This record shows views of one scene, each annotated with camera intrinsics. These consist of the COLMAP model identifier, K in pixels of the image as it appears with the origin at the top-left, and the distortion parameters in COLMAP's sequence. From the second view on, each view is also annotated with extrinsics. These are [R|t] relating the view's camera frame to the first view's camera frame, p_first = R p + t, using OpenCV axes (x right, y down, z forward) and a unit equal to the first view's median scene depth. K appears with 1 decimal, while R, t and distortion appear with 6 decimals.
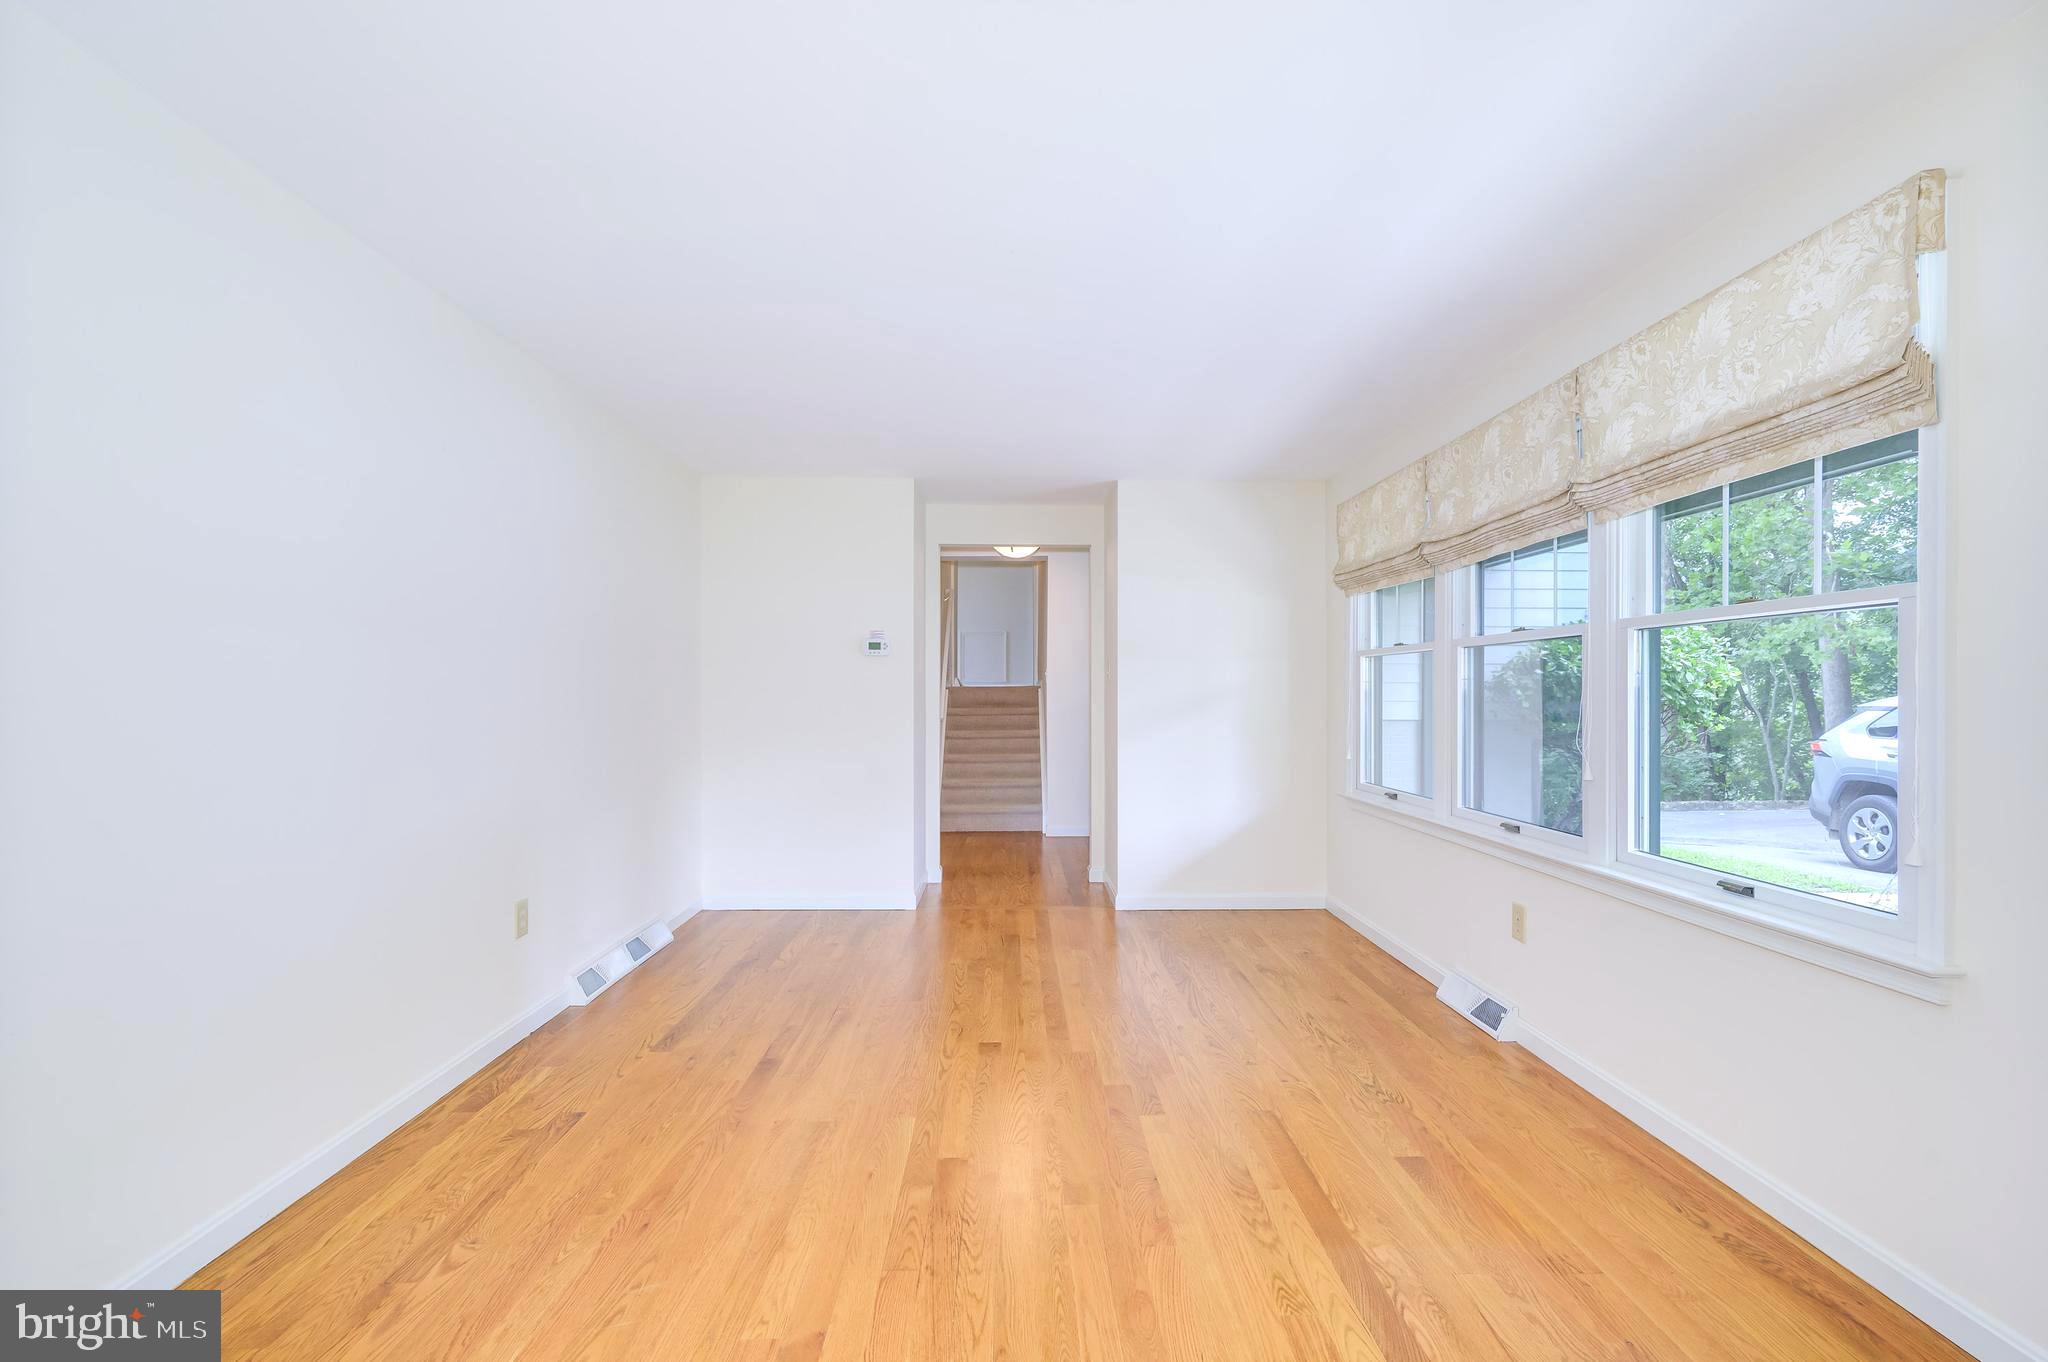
lens RADIAL K [[944.1, 0, 1007.9], [0, 944.1, 691.9], [0, 0, 1]] dist [0.002034, 0.000056]
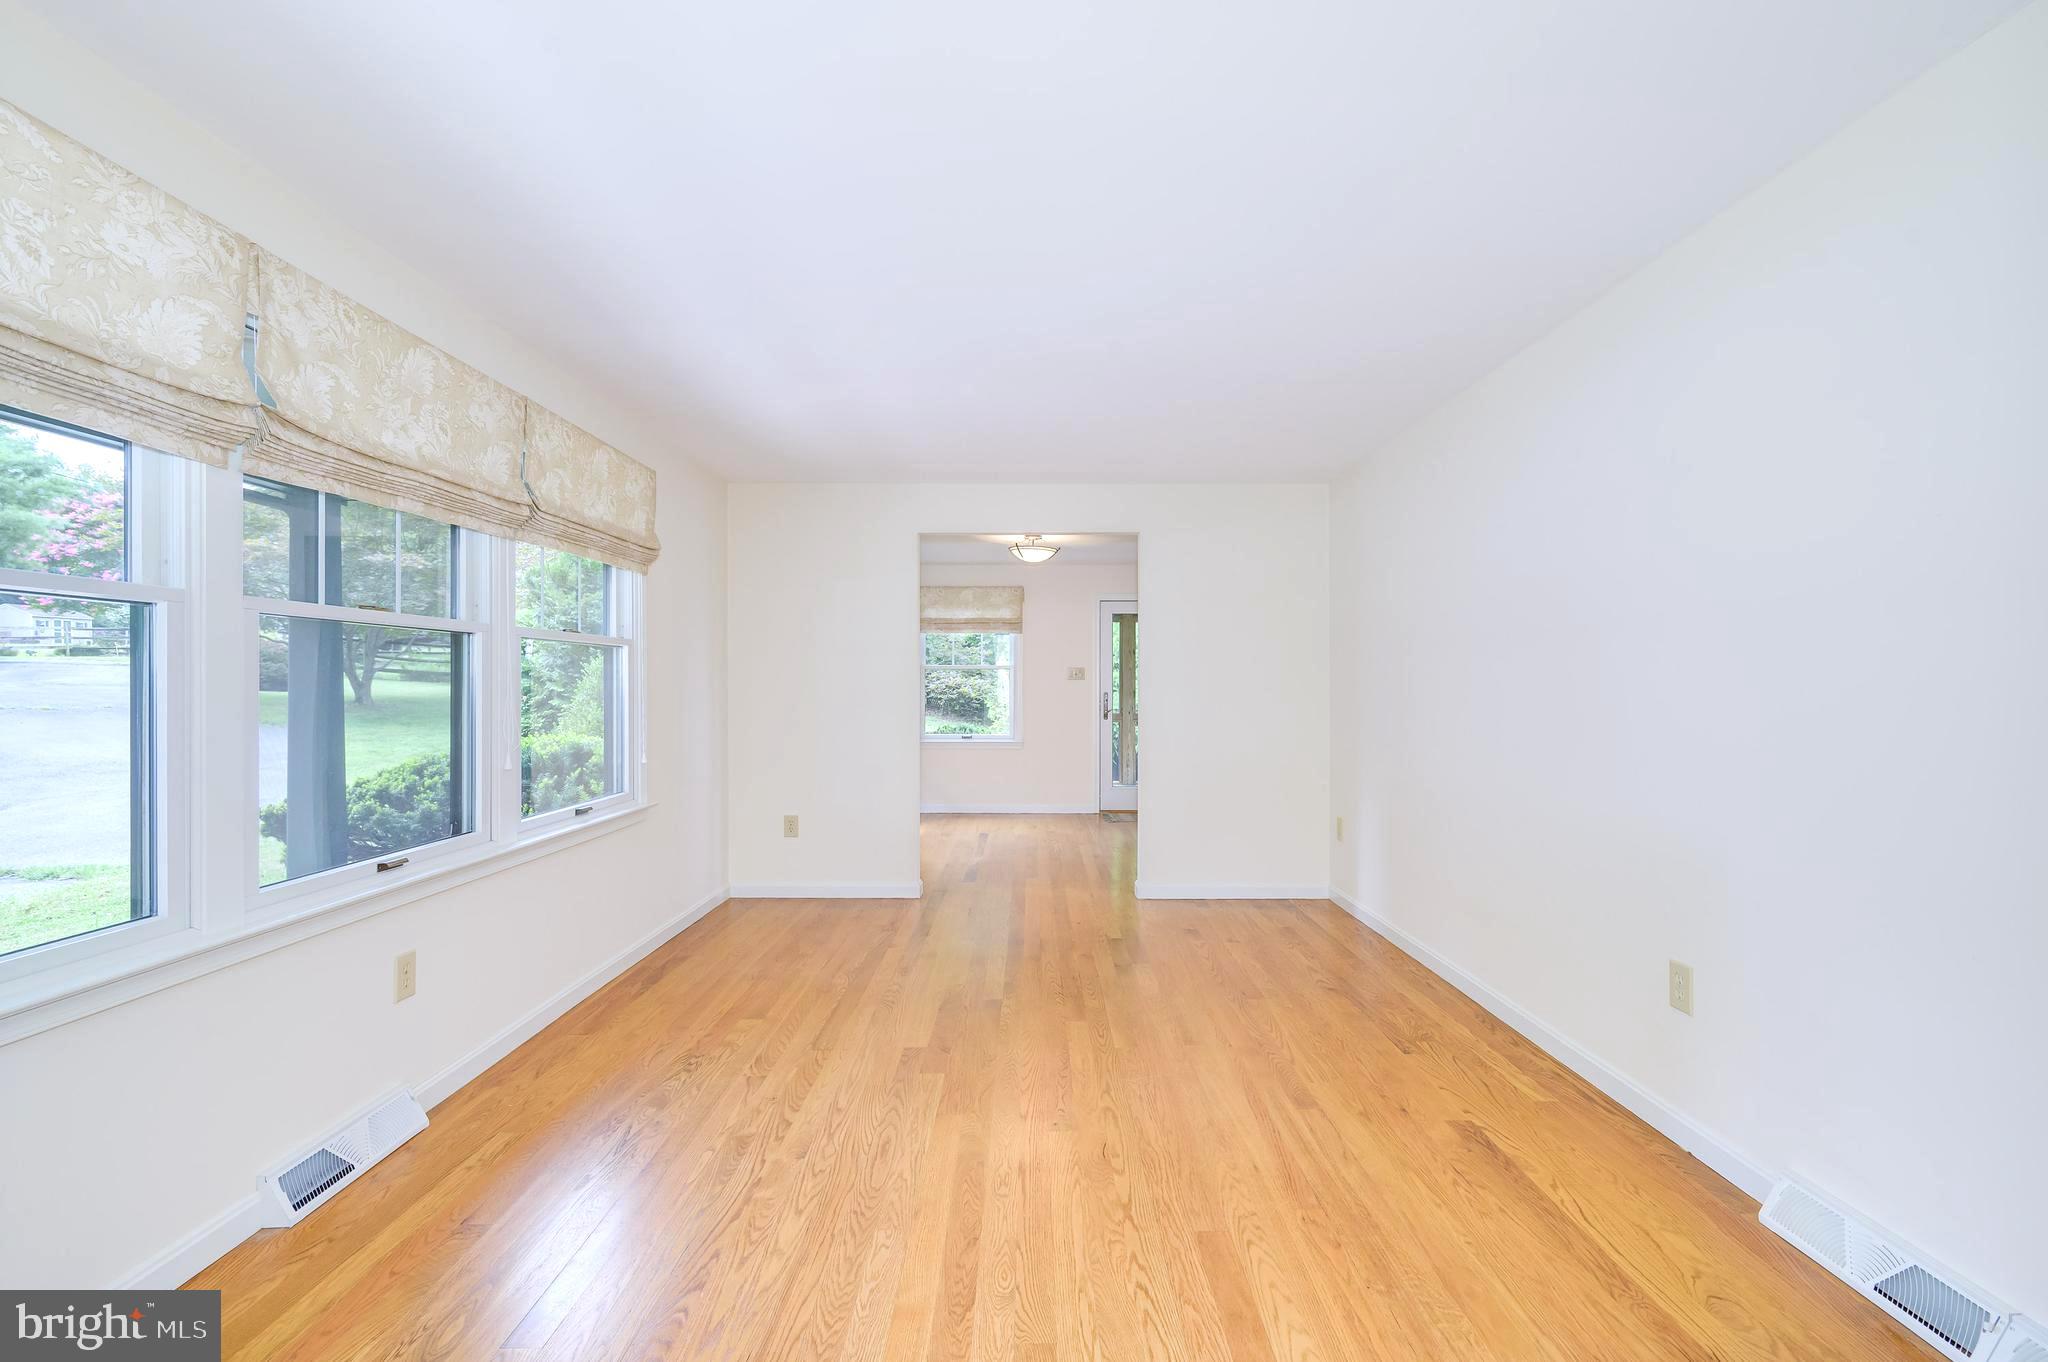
lens RADIAL K [[918.1, 0, 1035.1], [0, 918.1, 691.8], [0, 0, 1]] dist [0.000680, 0.000053]
pose [[-0.999967, 0.000768, -0.008044, 0.011953], [0.000715, 0.999978, 0.006527, -0.003305], [0.008049, 0.006521, -0.999946, 2.047493]]
